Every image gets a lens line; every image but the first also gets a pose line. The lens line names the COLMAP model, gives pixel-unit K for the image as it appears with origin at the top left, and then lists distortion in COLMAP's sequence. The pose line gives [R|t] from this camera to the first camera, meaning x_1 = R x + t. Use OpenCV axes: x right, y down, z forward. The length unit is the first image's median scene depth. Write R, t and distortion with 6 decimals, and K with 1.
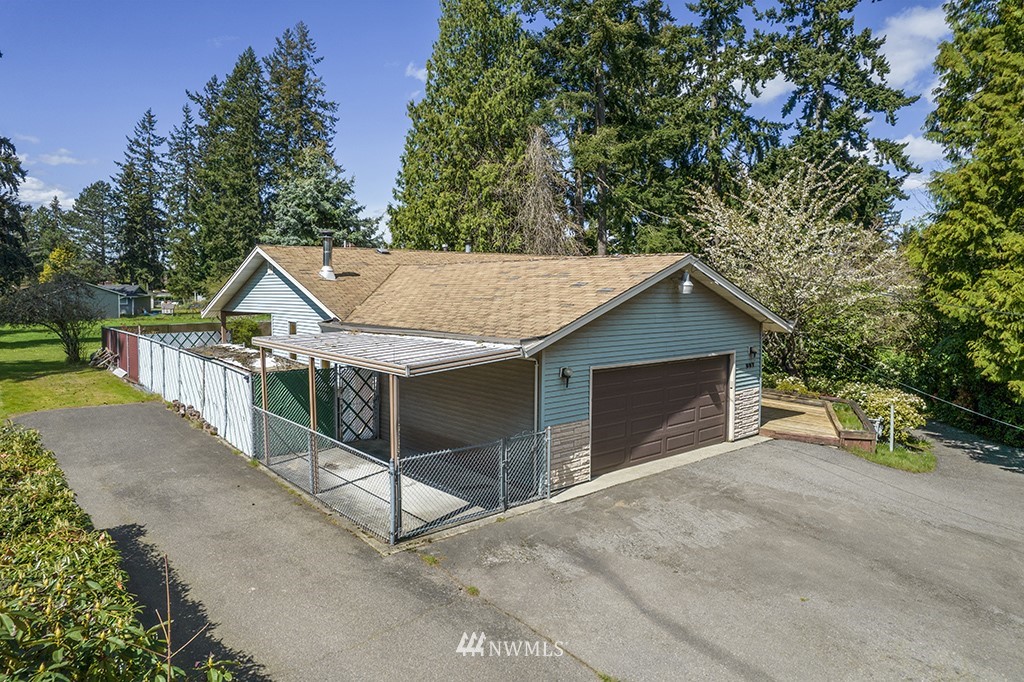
lens RADIAL K [[641.9, 0, 512.0], [0, 641.9, 341.0], [0, 0, 1]] dist [-0.043540, 0.005342]
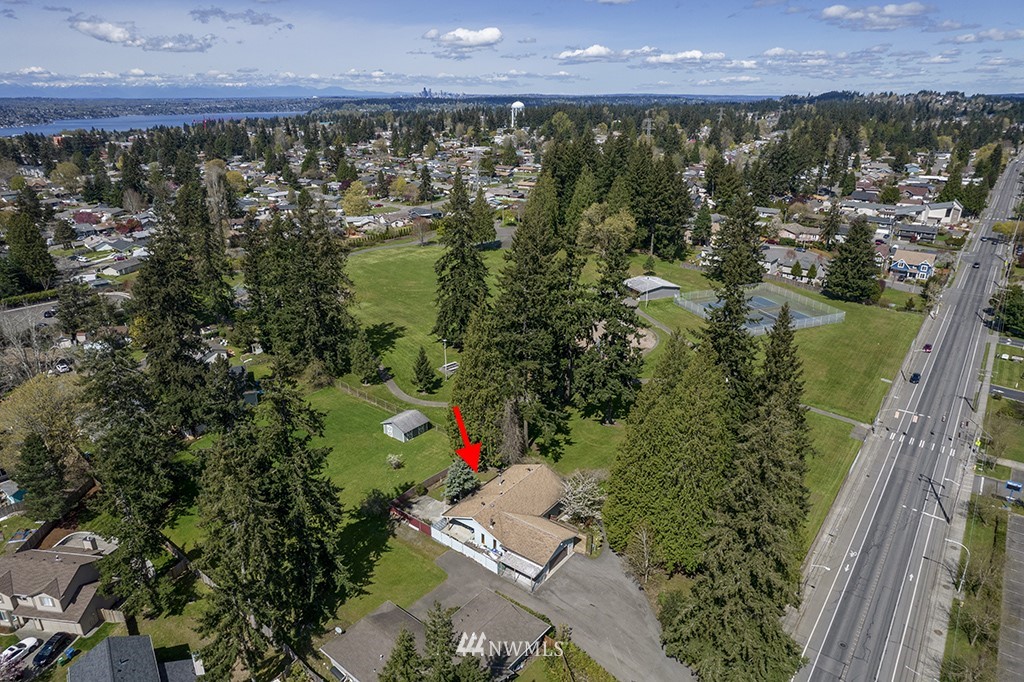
lens RADIAL K [[641.9, 0, 512.0], [0, 641.9, 341.0], [0, 0, 1]] dist [-0.043540, 0.005342]
pose [[0.976631, -0.080808, 0.199153, -1.394967], [0.015653, 0.950908, 0.309077, -4.213381], [-0.214352, -0.298737, 0.929951, -4.512265]]
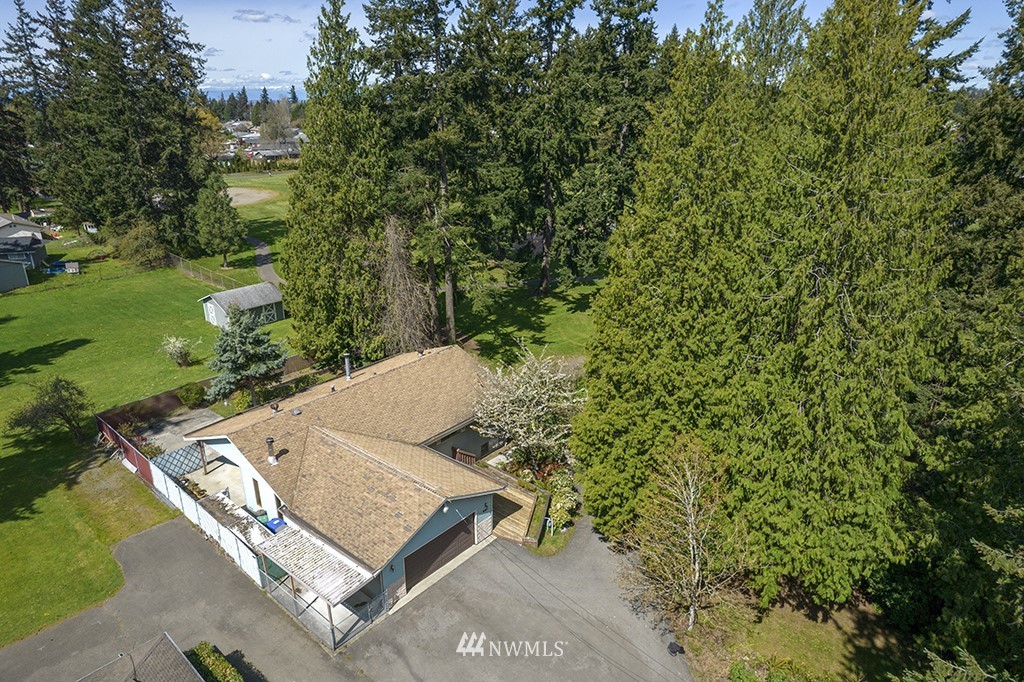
lens RADIAL K [[641.9, 0, 512.0], [0, 641.9, 341.0], [0, 0, 1]] dist [-0.043540, 0.005342]
pose [[0.986248, -0.060599, 0.153765, 0.191393], [0.012654, 0.955312, 0.295328, -1.371978], [-0.164790, -0.289321, 0.942941, -1.079585]]
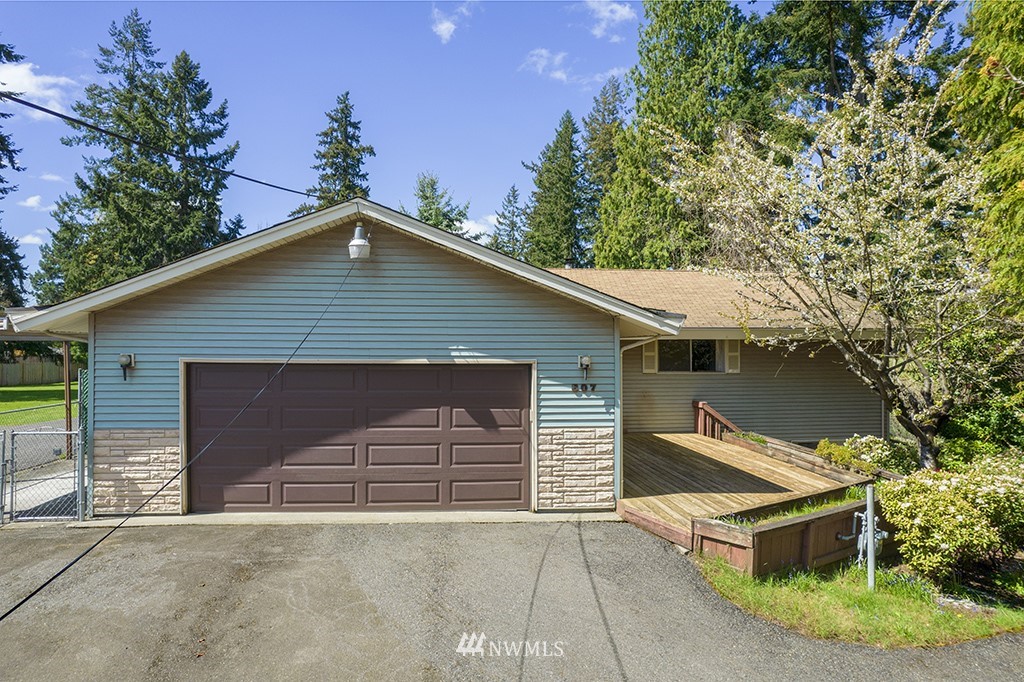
lens RADIAL K [[655.3, 0, 509.6], [0, 655.3, 364.9], [0, 0, 1]] dist [-0.028351, 0.003677]
pose [[0.819496, 0.016001, -0.572862, 0.790337], [-0.052126, 0.997548, -0.046704, 0.058575], [0.570710, 0.068135, 0.818320, 0.553683]]
